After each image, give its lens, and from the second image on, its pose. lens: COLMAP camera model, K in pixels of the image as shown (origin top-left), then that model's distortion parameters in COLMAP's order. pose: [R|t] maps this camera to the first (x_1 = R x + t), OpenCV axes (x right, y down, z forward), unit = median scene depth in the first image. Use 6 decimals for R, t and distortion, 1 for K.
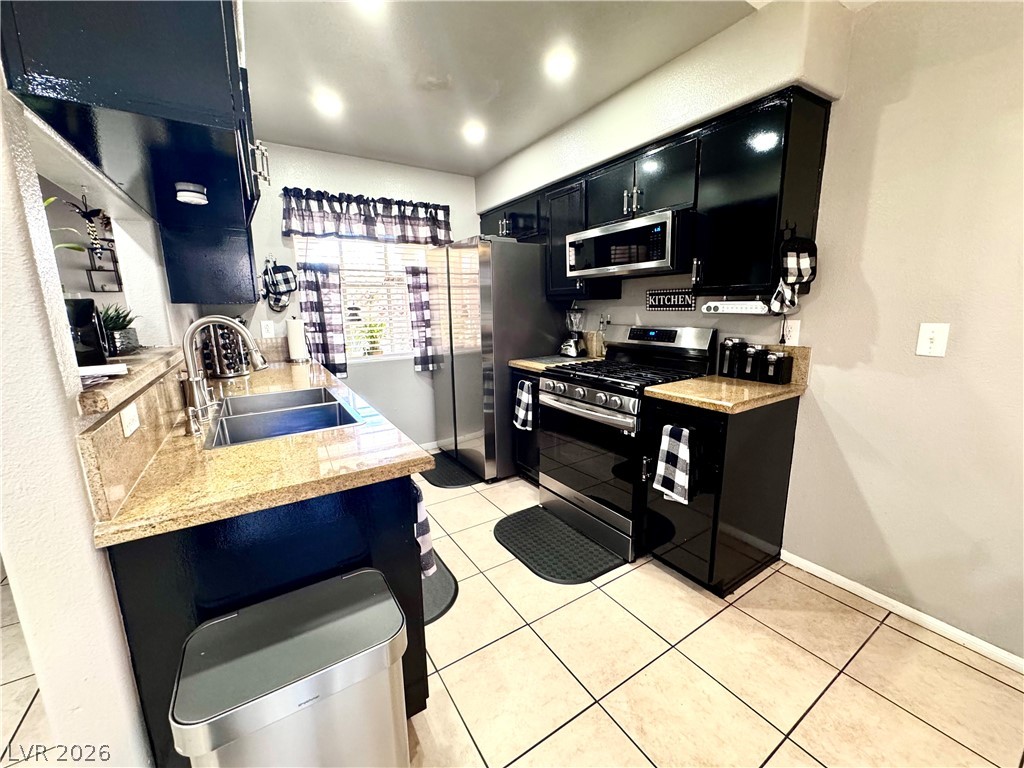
lens RADIAL K [[407.4, 0, 512.0], [0, 407.4, 384.0], [0, 0, 1]] dist [-0.000223, -0.000117]
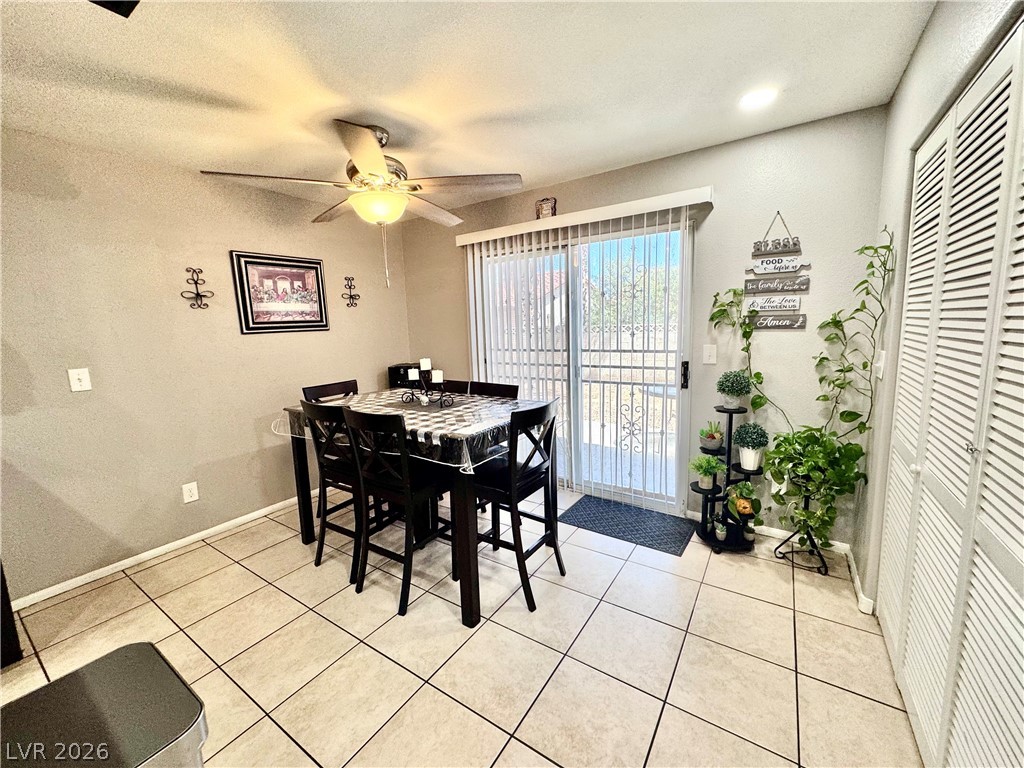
lens RADIAL K [[407.4, 0, 512.0], [0, 407.4, 384.0], [0, 0, 1]] dist [-0.000223, -0.000117]
pose [[-0.405560, -0.102352, 0.908320, -0.430512], [0.218944, 0.953906, 0.205246, -0.025093], [-0.887460, 0.282111, -0.364457, 0.071155]]
